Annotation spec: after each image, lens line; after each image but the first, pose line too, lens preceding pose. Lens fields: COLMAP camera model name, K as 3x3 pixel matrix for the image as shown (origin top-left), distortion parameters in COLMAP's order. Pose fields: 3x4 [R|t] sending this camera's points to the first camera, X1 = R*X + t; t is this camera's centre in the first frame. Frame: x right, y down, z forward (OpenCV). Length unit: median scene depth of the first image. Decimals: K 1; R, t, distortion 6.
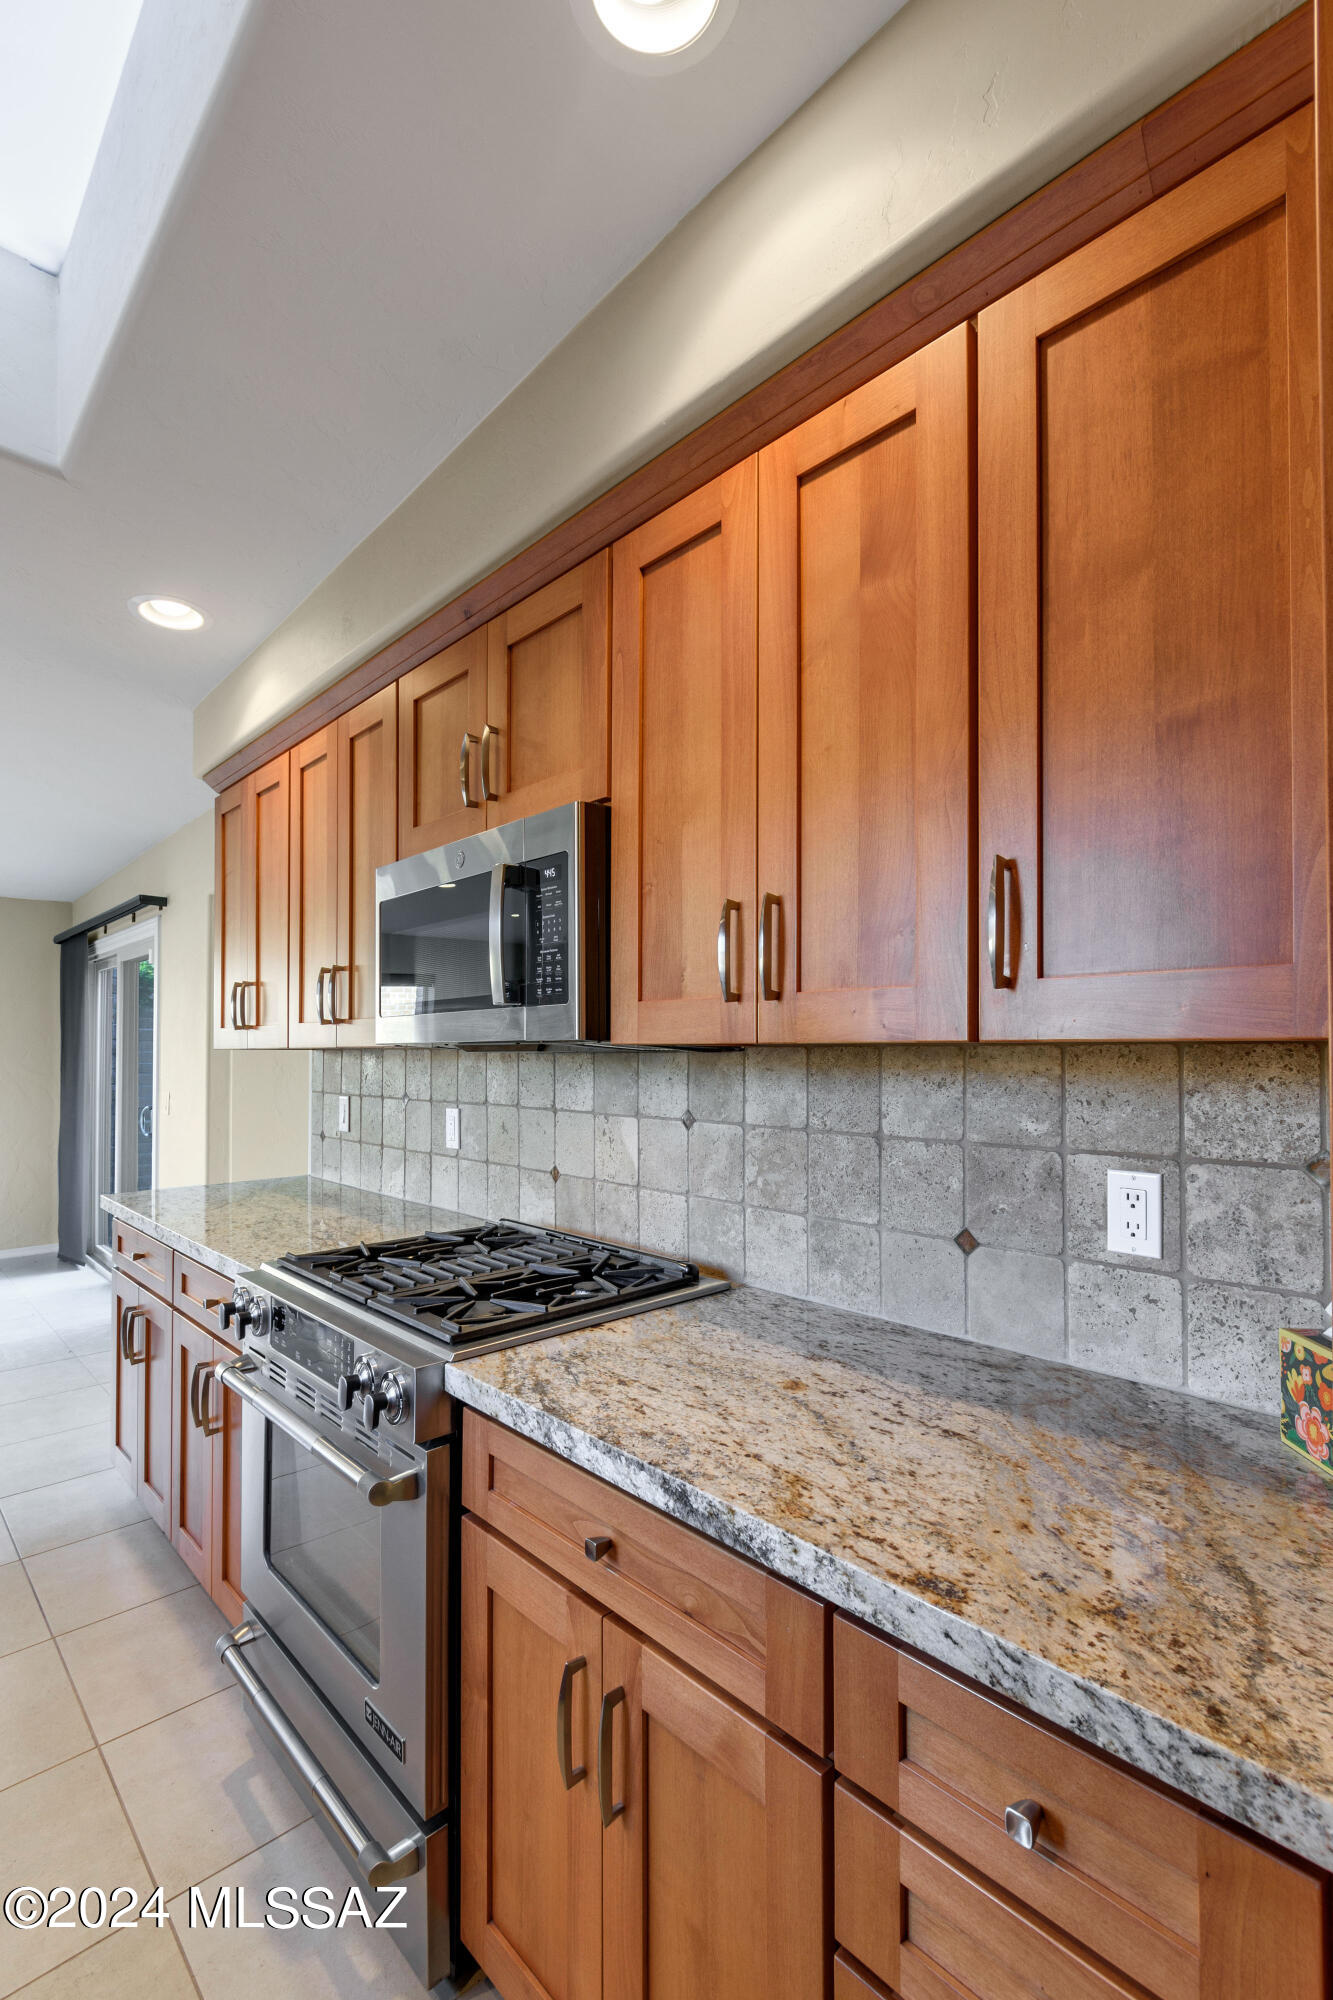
lens RADIAL K [[915.8, 0, 666.3], [0, 915.8, 1036.9], [0, 0, 1]] dist [0.005059, 0.000767]
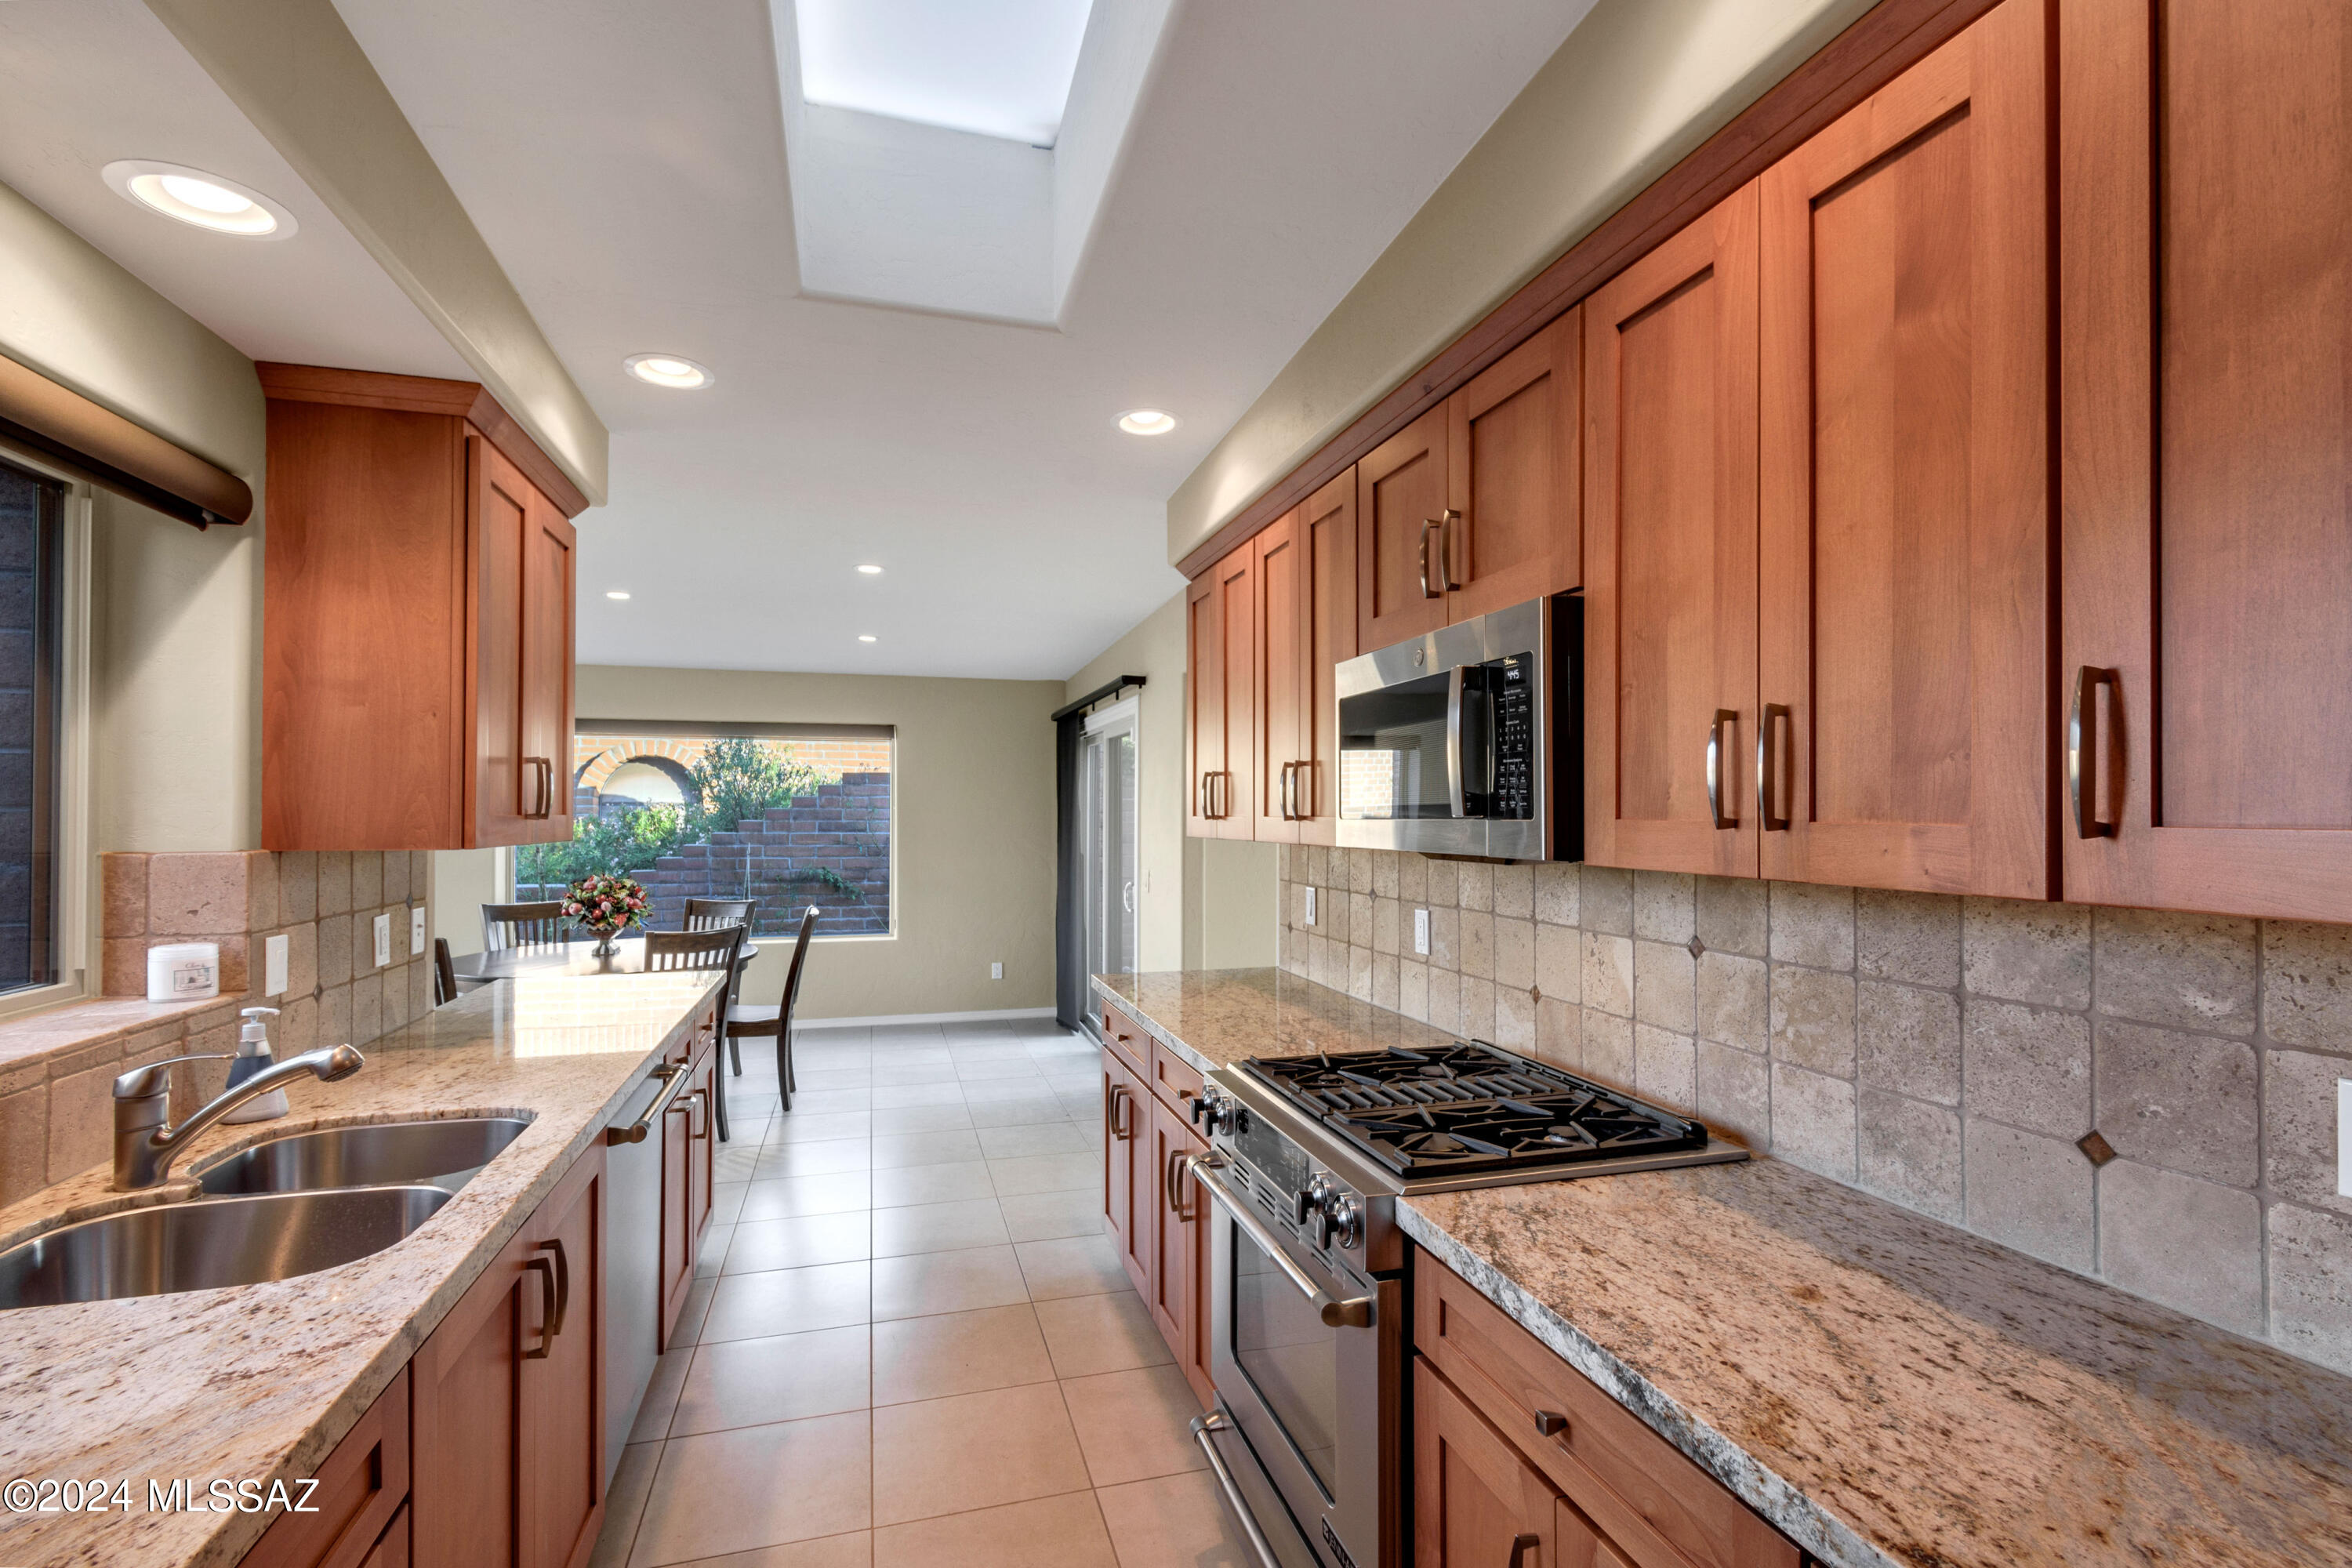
lens RADIAL K [[1091.3, 0, 1169.8], [0, 1091.3, 806.5], [0, 0, 1]] dist [0.004284, -0.000682]
pose [[0.887482, 0.002294, -0.460837, 0.071684], [0.004693, 0.999891, 0.014015, -0.067385], [0.460819, -0.014601, 0.887374, -0.120276]]
